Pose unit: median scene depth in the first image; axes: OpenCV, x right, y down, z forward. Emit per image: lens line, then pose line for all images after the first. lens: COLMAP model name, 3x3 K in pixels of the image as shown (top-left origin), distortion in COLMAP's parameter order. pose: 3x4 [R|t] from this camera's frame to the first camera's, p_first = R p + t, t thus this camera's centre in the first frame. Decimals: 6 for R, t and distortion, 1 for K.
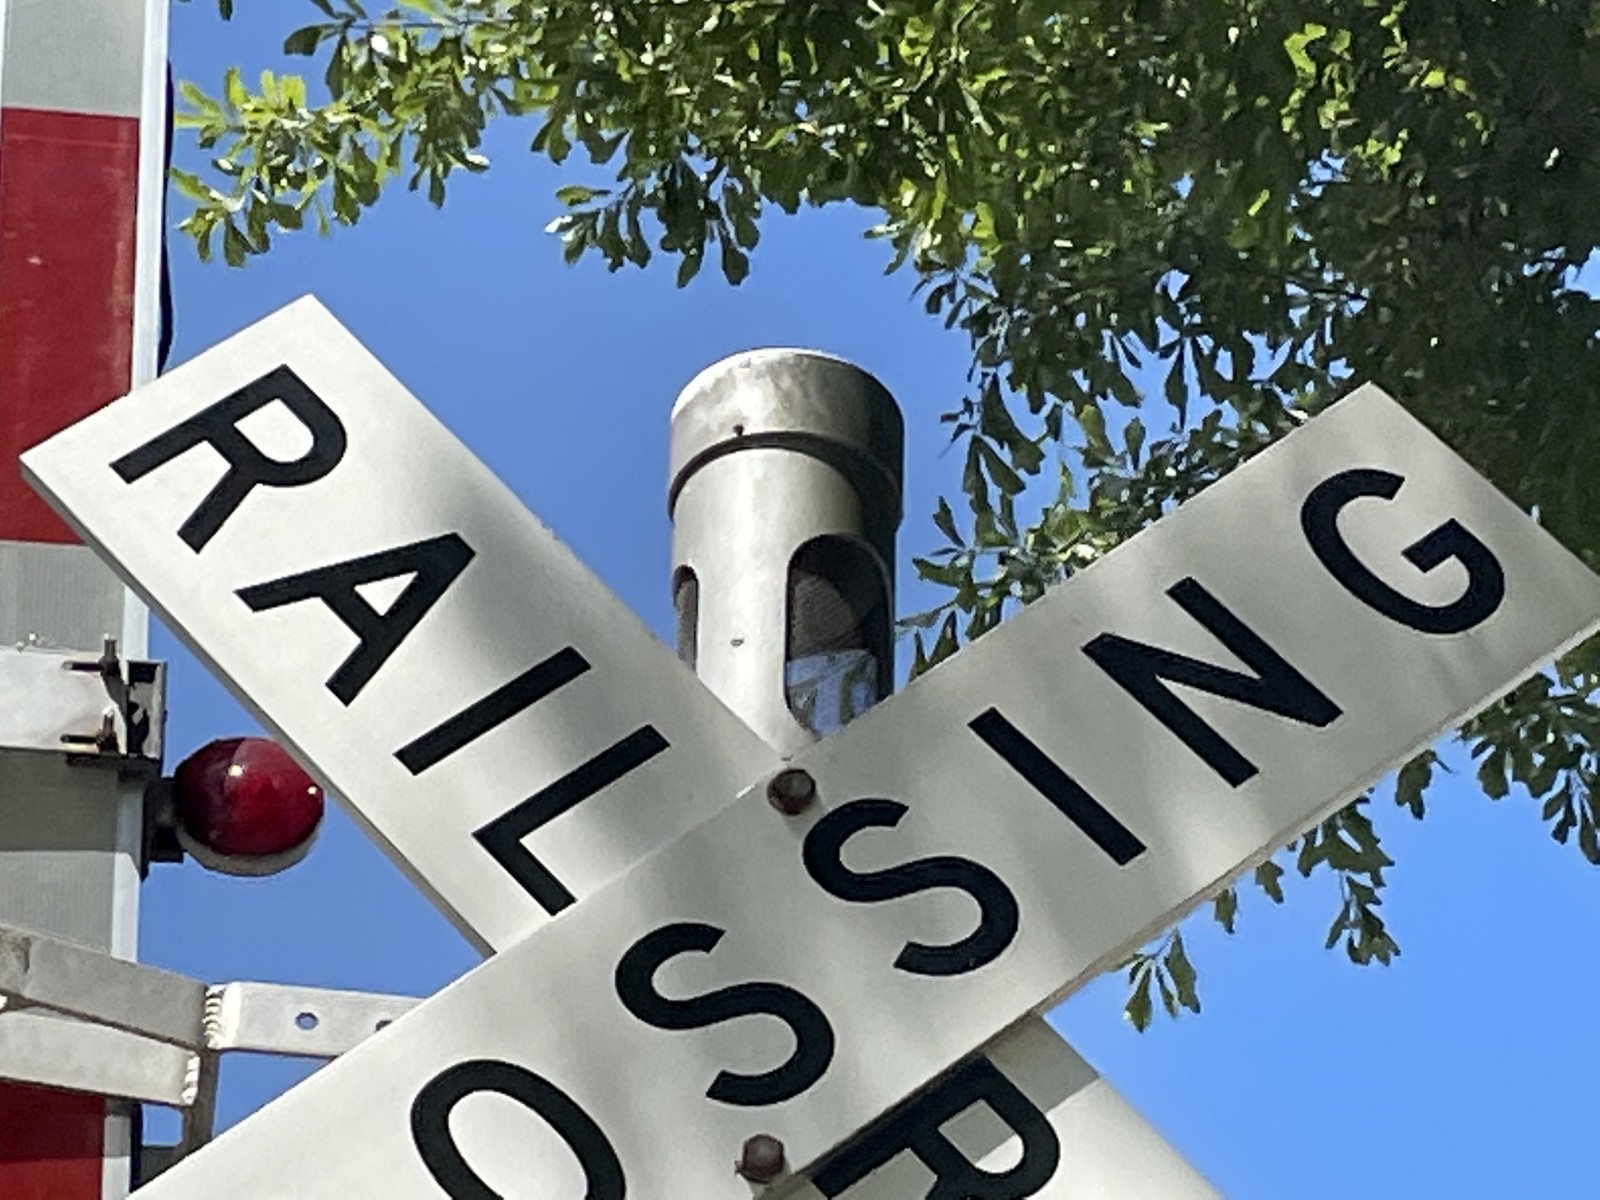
lens RADIAL K [[6669.0, 0, 800.1], [0, 6669.0, 599.4], [0, 0, 1]] dist [0.151848, -0.935482]
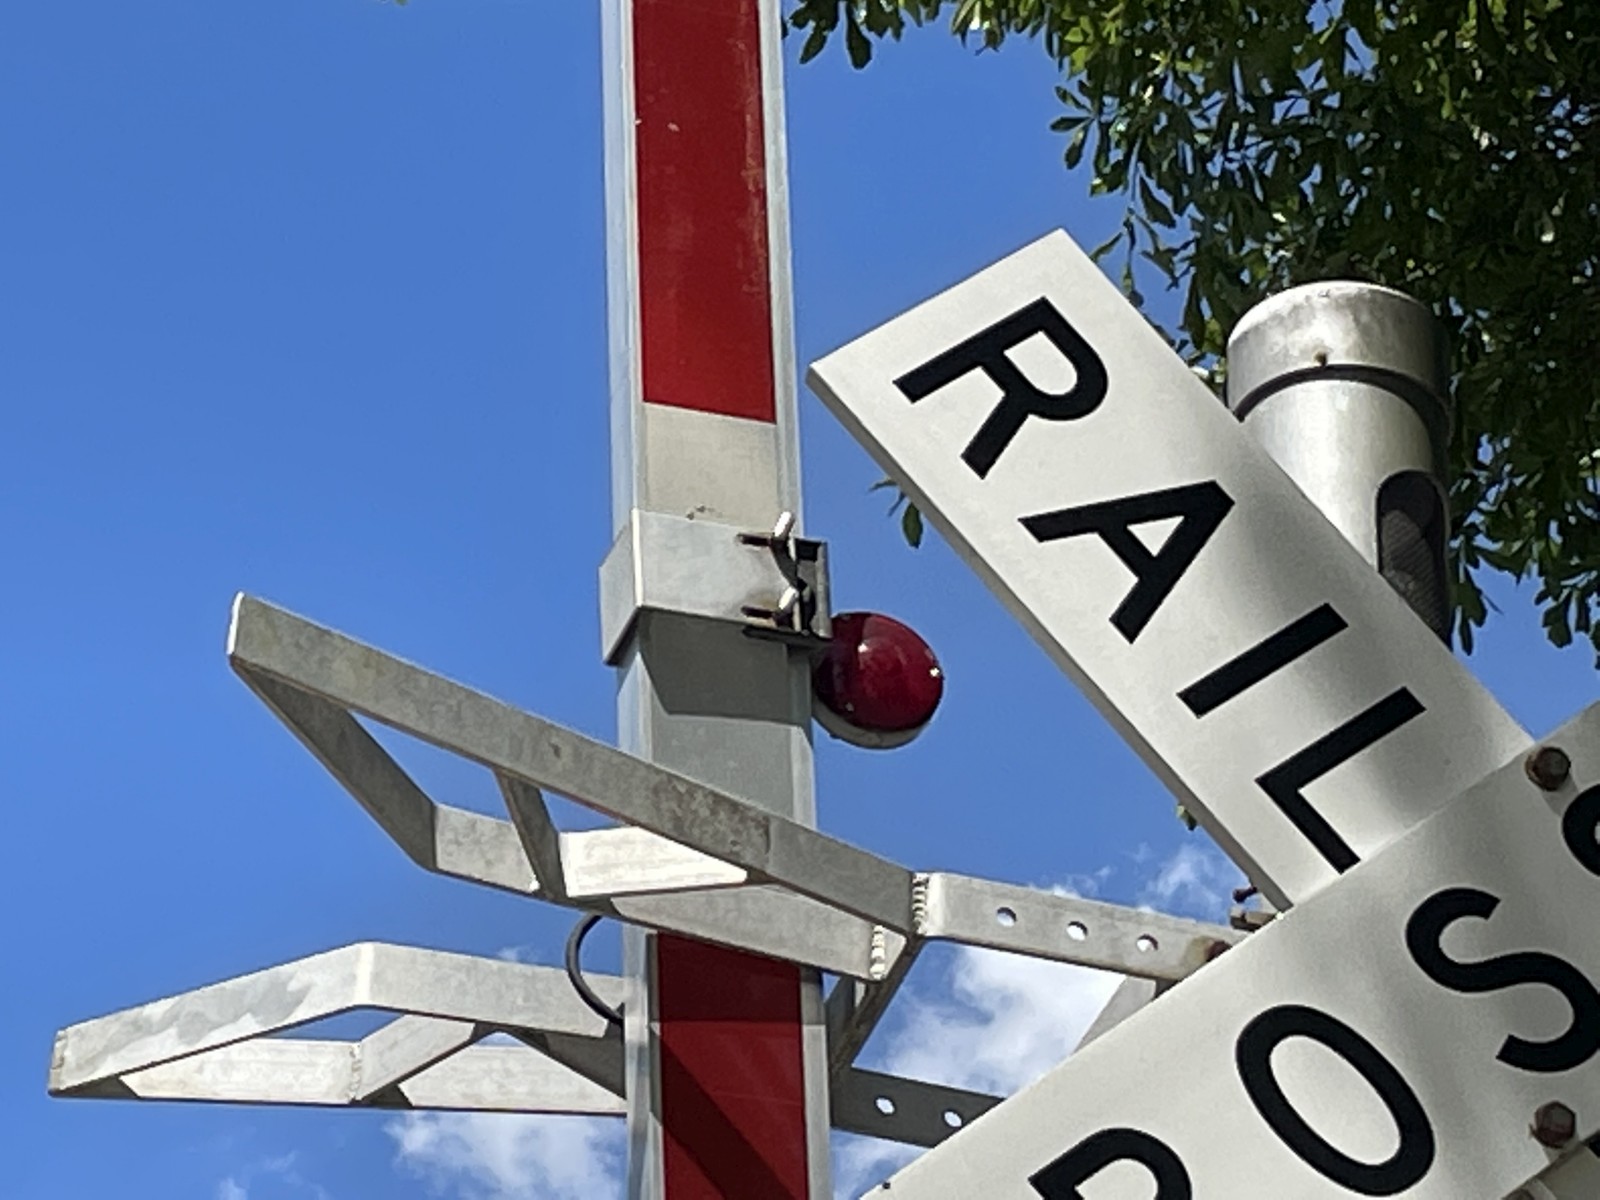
lens RADIAL K [[6669.0, 0, 800.1], [0, 6669.0, 599.4], [0, 0, 1]] dist [0.151848, -0.935482]
pose [[0.990155, 0.099906, 0.098038, -0.216454], [-0.105675, 0.992849, 0.055523, -0.042658], [-0.091790, -0.065337, 0.993633, -0.049789]]
